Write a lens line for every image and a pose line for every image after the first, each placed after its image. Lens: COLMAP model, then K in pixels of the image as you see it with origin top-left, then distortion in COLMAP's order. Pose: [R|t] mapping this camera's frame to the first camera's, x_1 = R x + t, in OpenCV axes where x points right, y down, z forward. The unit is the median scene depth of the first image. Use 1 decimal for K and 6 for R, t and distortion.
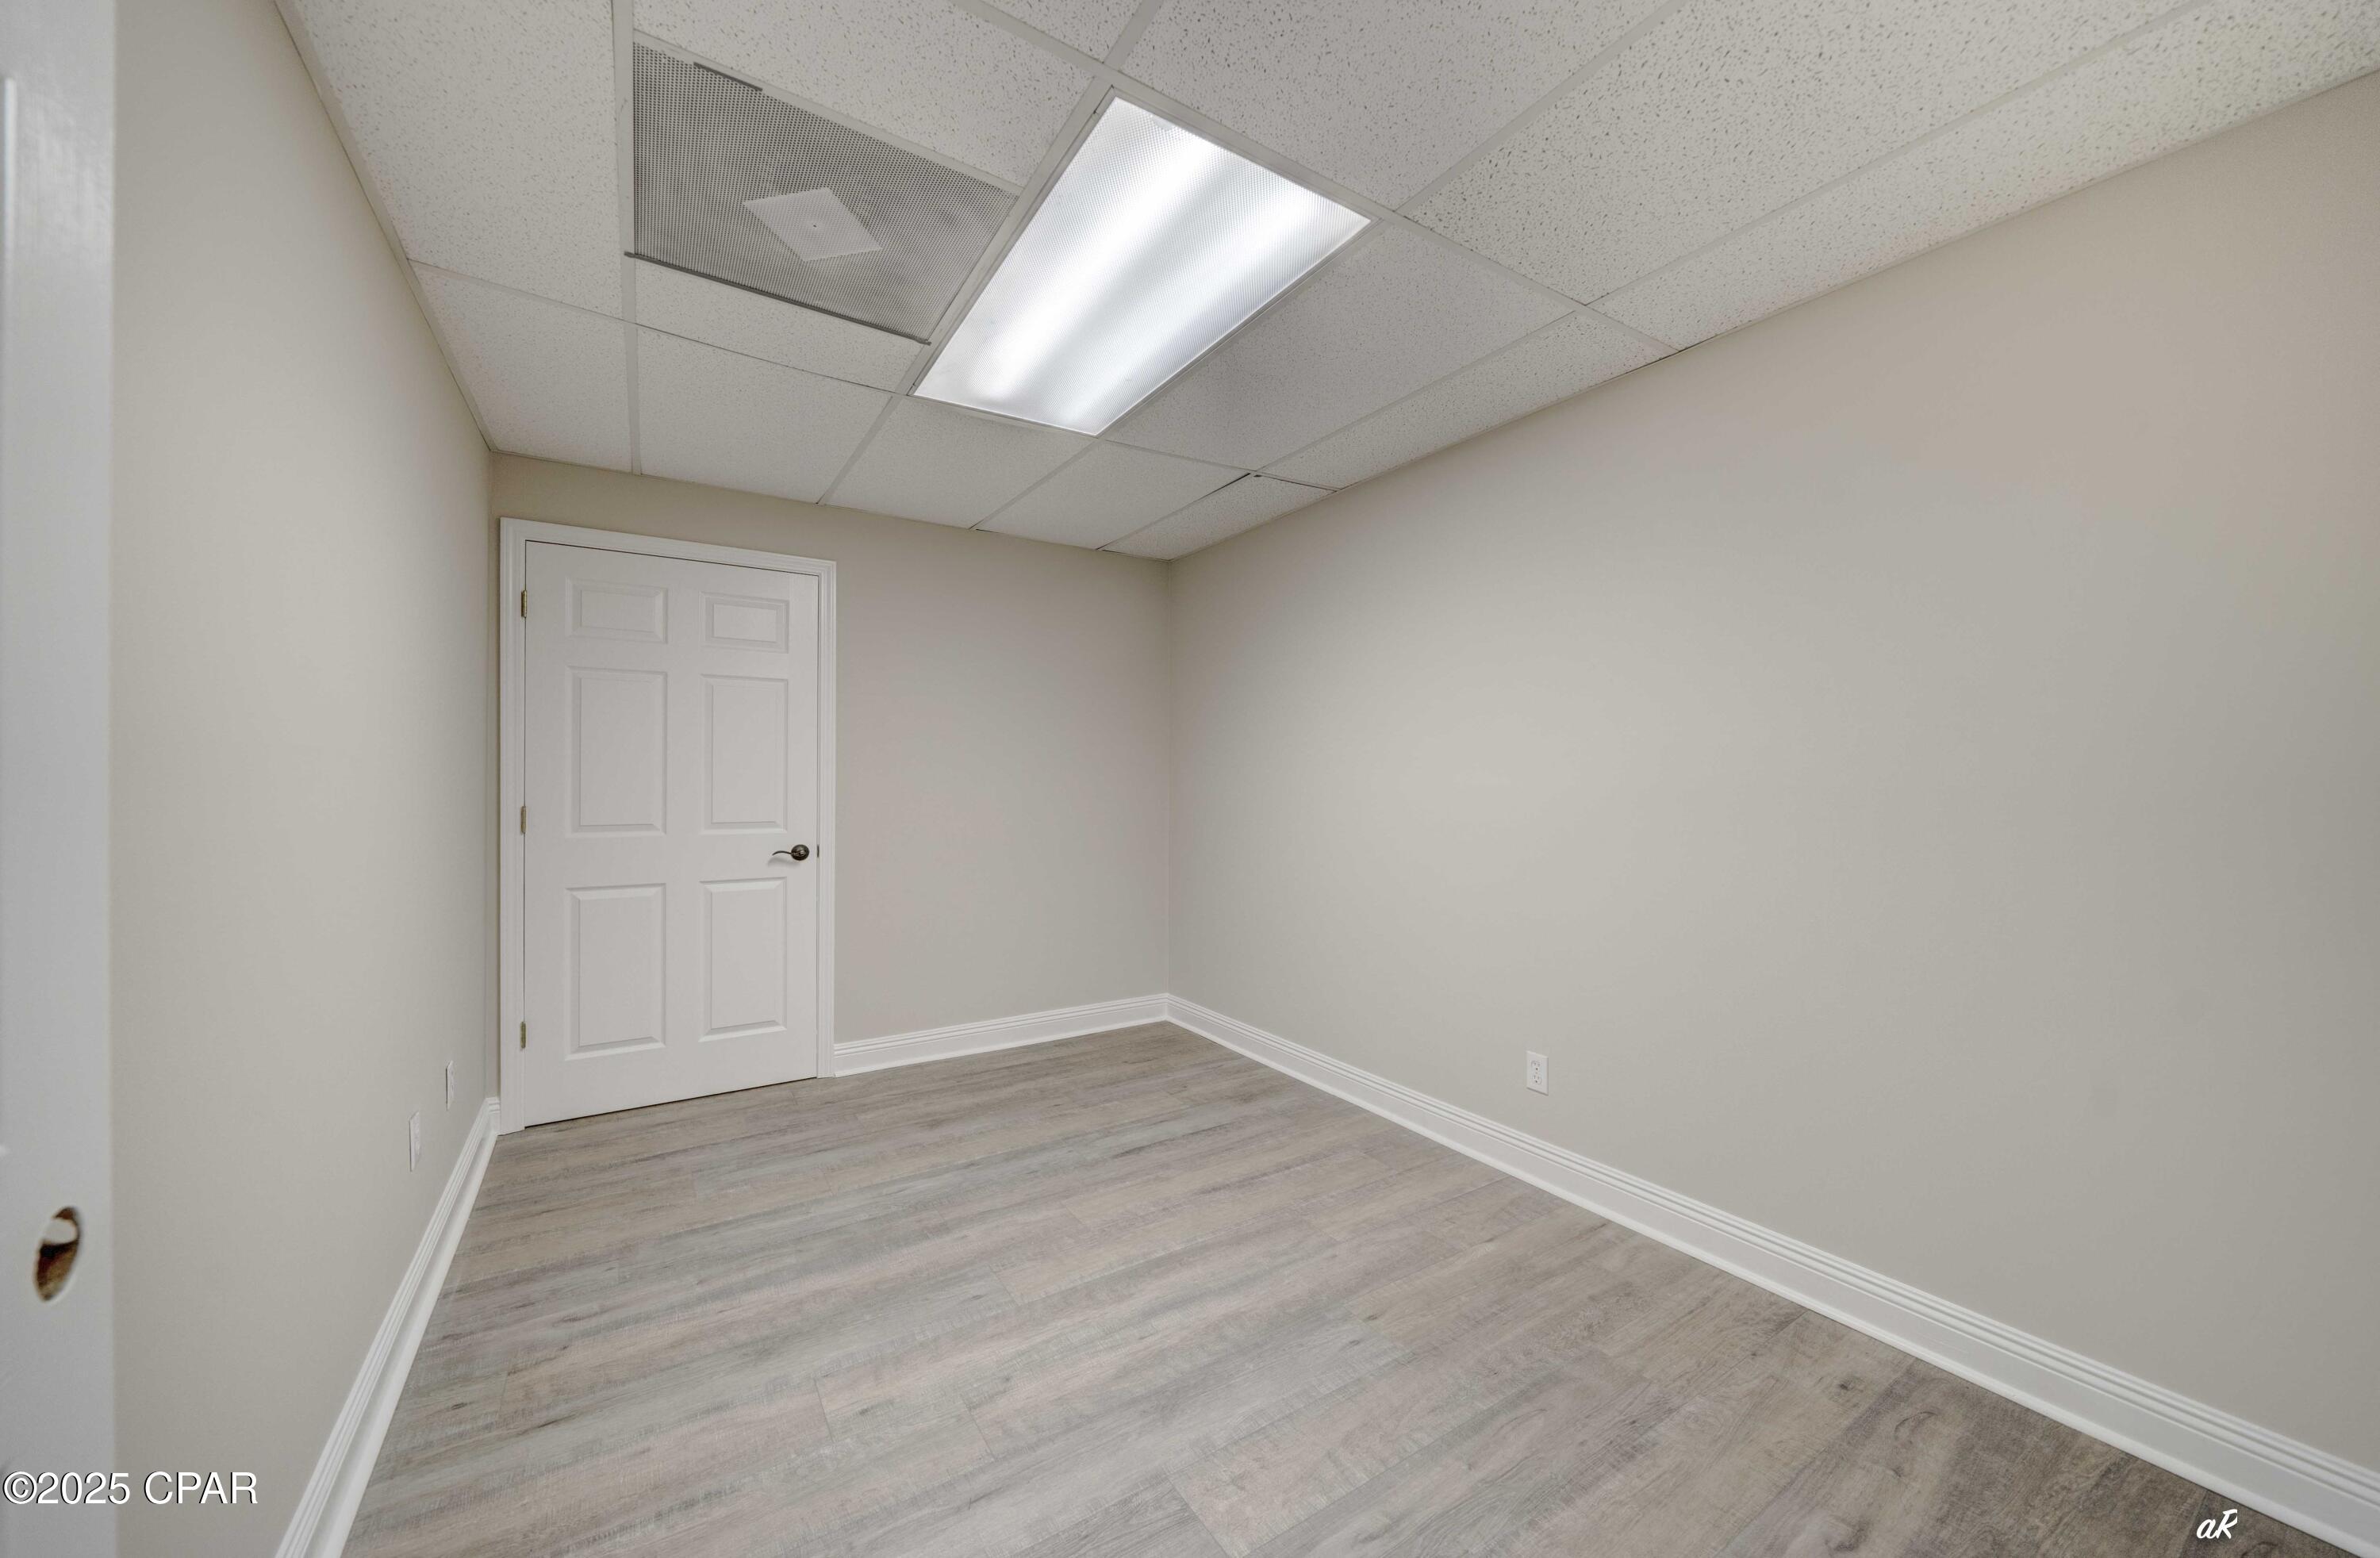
lens RADIAL K [[833.2, 0, 1188.2], [0, 833.2, 782.0], [0, 0, 1]] dist [0.001796, 0.000123]
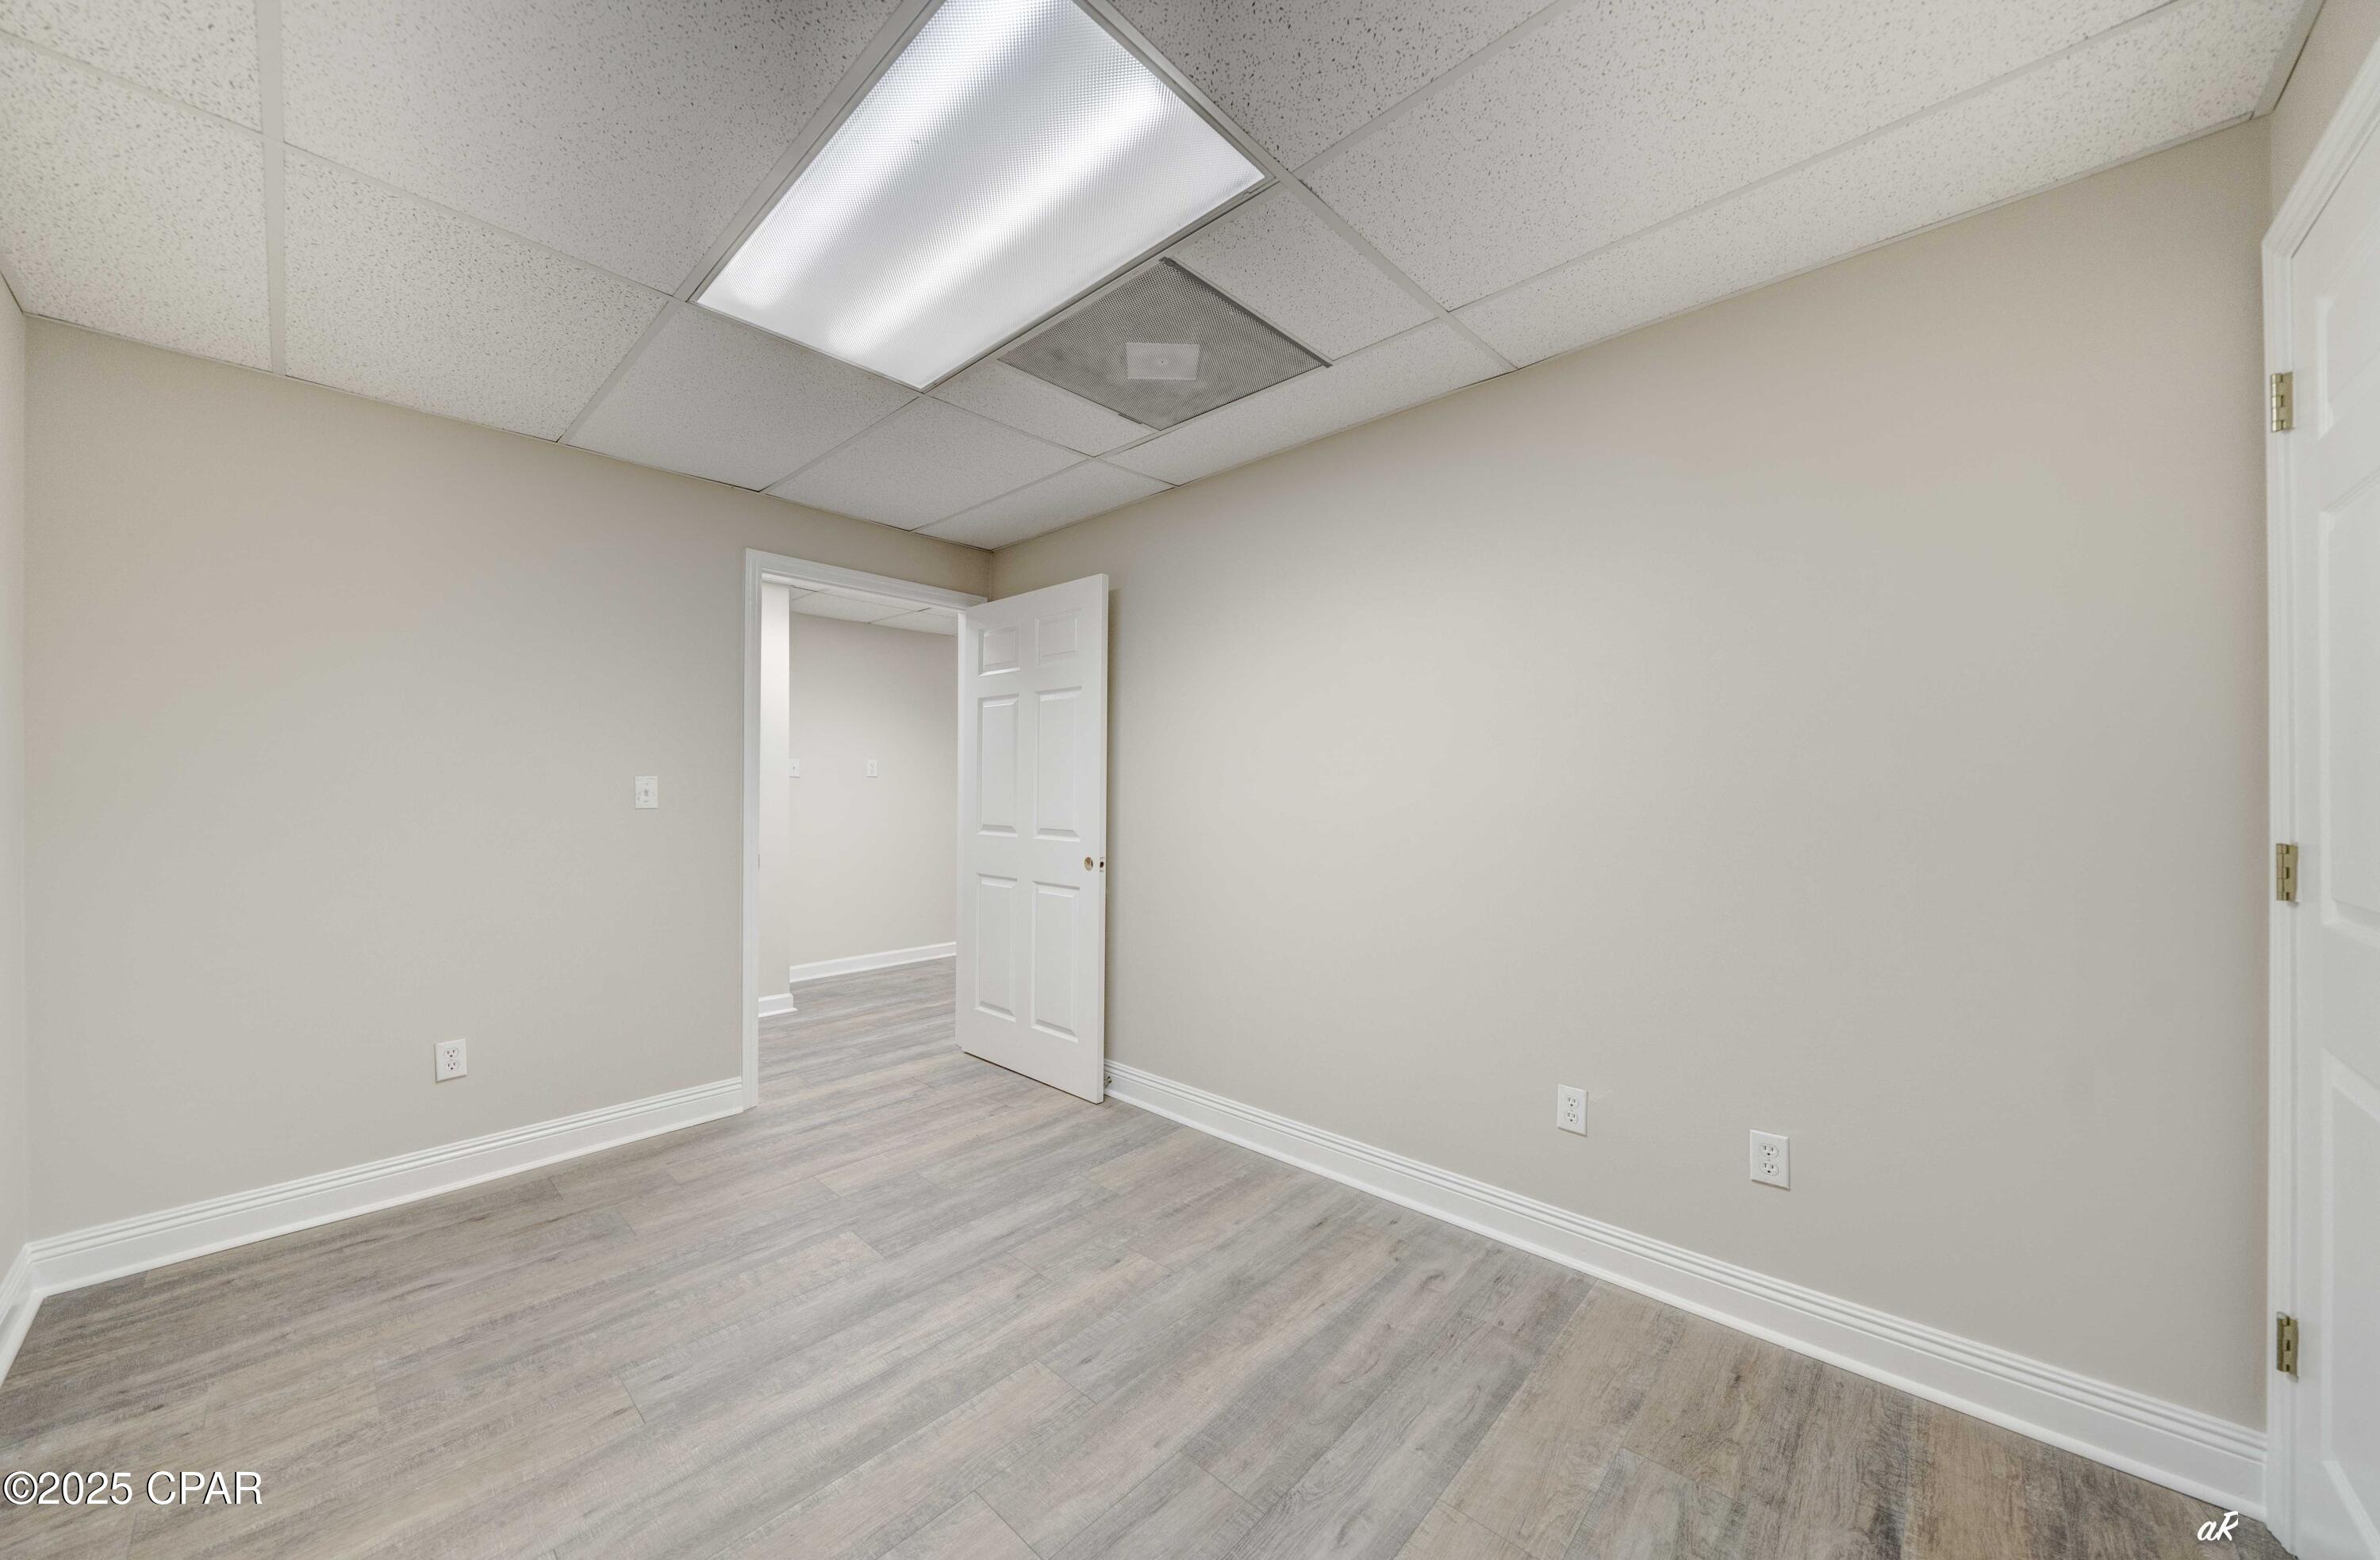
lens RADIAL K [[833.1, 0, 1183.7], [0, 833.1, 796.8], [0, 0, 1]] dist [0.001796, 0.000123]
pose [[-0.970104, 0.002719, -0.242674, -0.143190], [0.000809, 0.999968, 0.007967, -0.008269], [0.242687, 0.007532, -0.970075, 2.001675]]
